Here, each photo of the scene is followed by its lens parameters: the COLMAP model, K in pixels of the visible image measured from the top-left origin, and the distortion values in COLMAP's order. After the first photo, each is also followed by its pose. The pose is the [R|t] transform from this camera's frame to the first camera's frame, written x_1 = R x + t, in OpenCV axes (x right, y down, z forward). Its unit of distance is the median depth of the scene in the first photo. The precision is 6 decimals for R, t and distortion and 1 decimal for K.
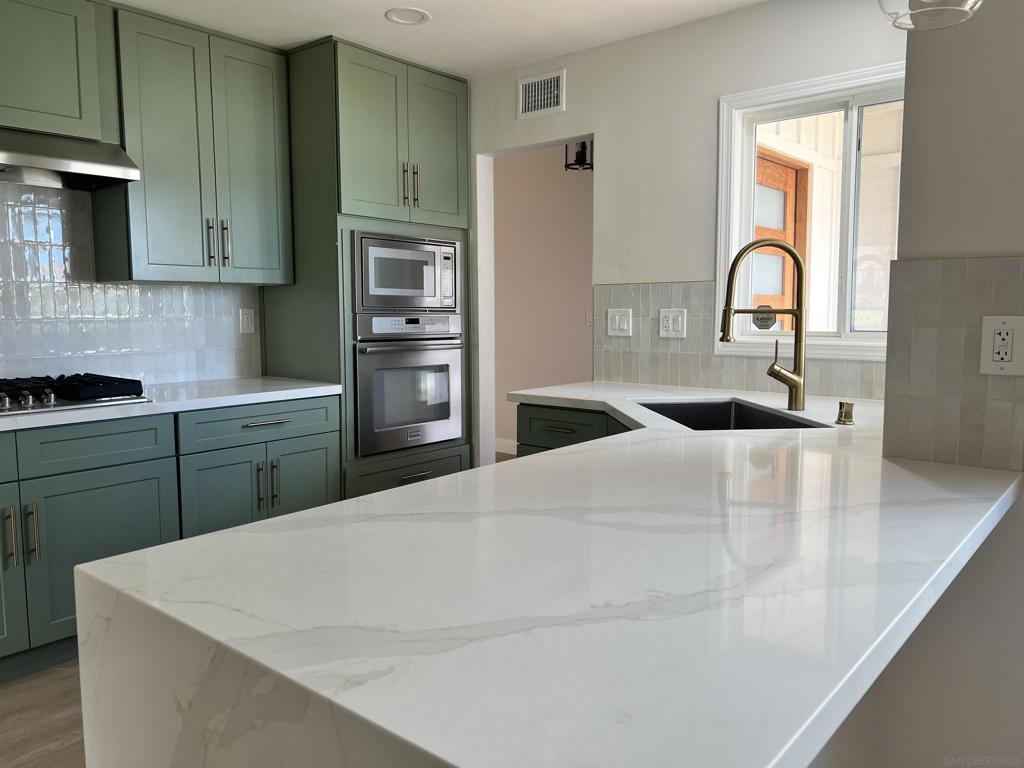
lens RADIAL K [[766.3, 0, 511.5], [0, 766.3, 385.1], [0, 0, 1]] dist [0.014614, -0.009414]
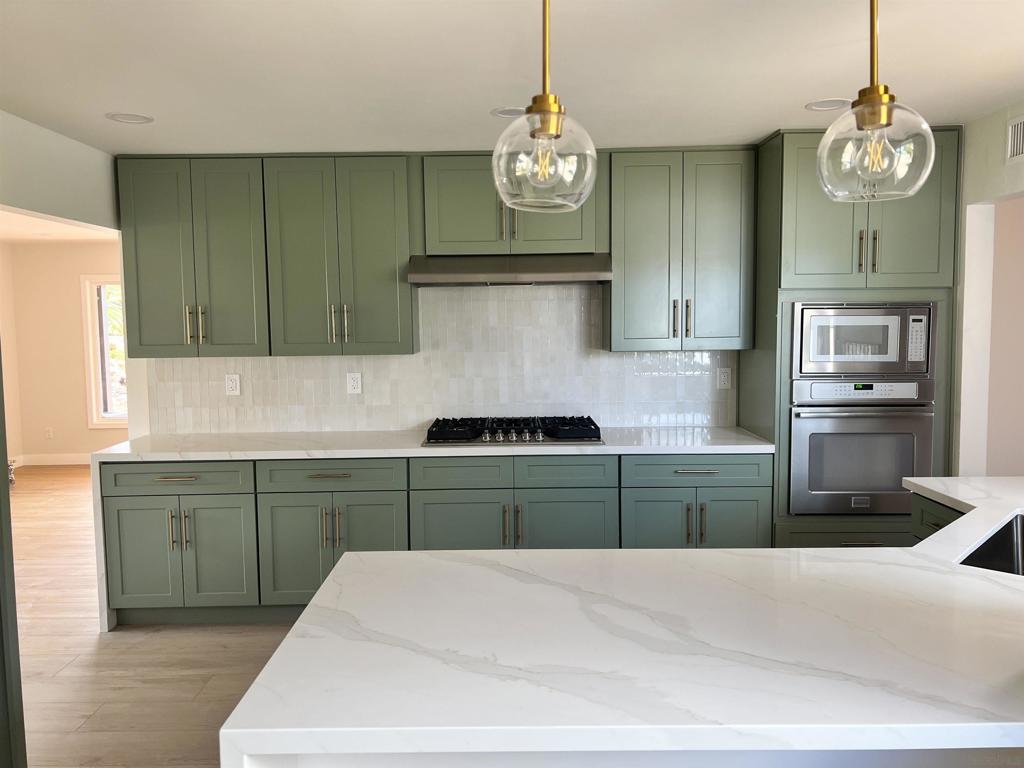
lens RADIAL K [[766.3, 0, 508.8], [0, 766.3, 384.1], [0, 0, 1]] dist [0.014614, -0.009414]
pose [[0.626712, 0.059361, -0.776987, 0.399613], [-0.067503, 0.997482, 0.021759, -0.088232], [0.776322, 0.038812, 0.629141, 0.020923]]
